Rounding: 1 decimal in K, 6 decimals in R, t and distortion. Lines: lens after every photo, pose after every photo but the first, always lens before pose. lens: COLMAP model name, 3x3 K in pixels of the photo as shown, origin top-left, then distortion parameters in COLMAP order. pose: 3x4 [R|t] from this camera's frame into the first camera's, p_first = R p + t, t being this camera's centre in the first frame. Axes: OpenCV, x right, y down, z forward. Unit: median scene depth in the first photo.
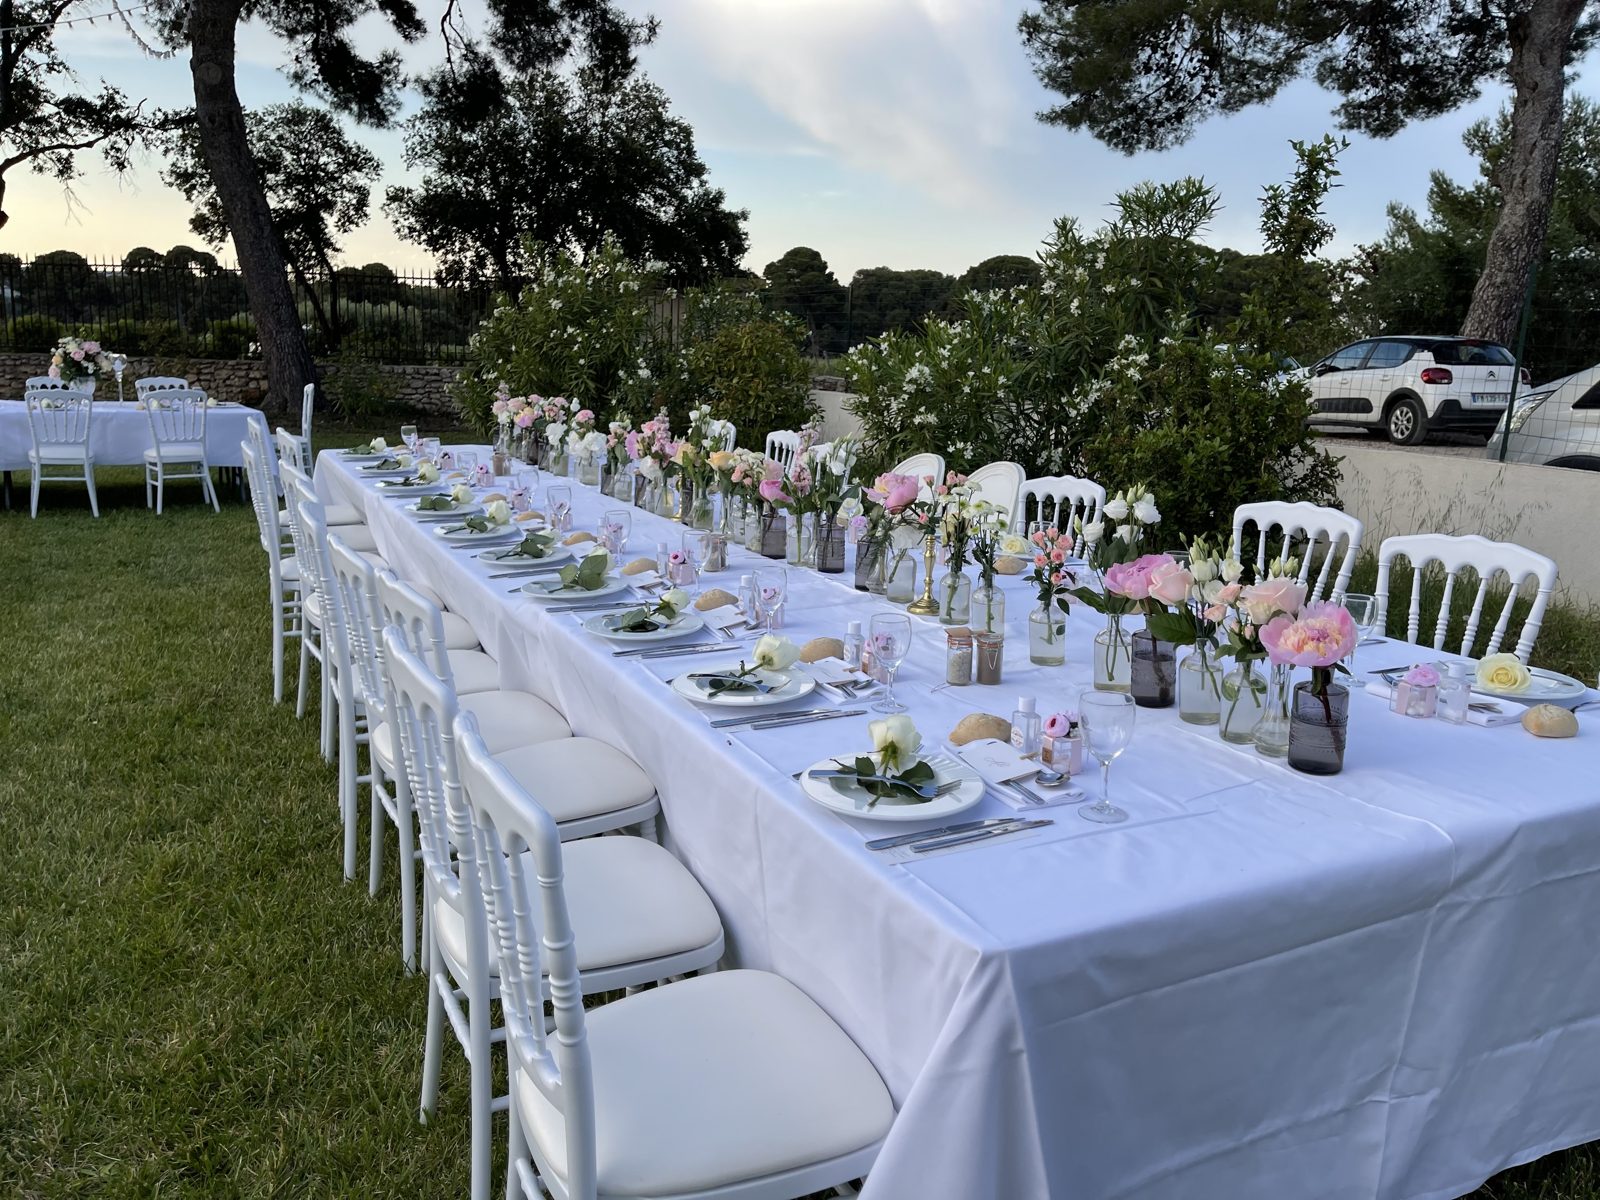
lens RADIAL K [[1171.2, 0, 802.6], [0, 1171.2, 601.7], [0, 0, 1]] dist [0.025776, -0.013417]
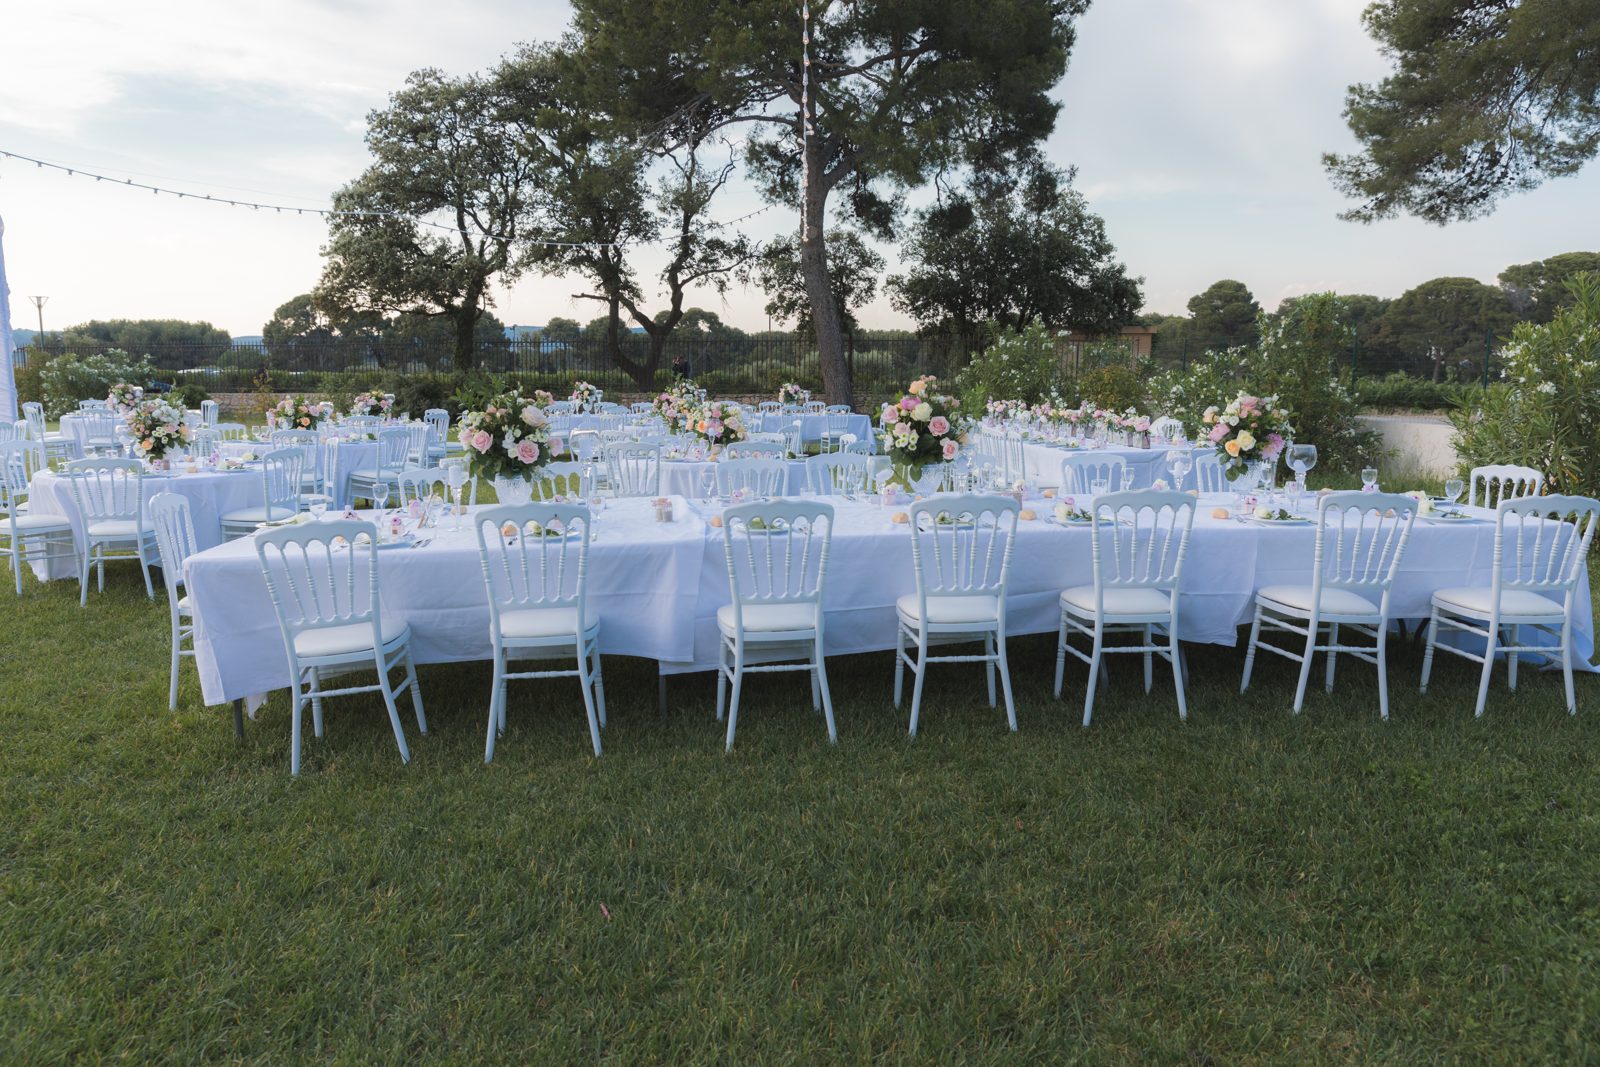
lens RADIAL K [[1072.6, 0, 806.1], [0, 1072.6, 525.7], [0, 0, 1]] dist [0.001691, -0.002935]
pose [[0.931829, 0.024431, -0.362073, 0.051799], [-0.052567, 0.996295, -0.068061, 0.063845], [0.359069, 0.082454, 0.929662, -0.300357]]
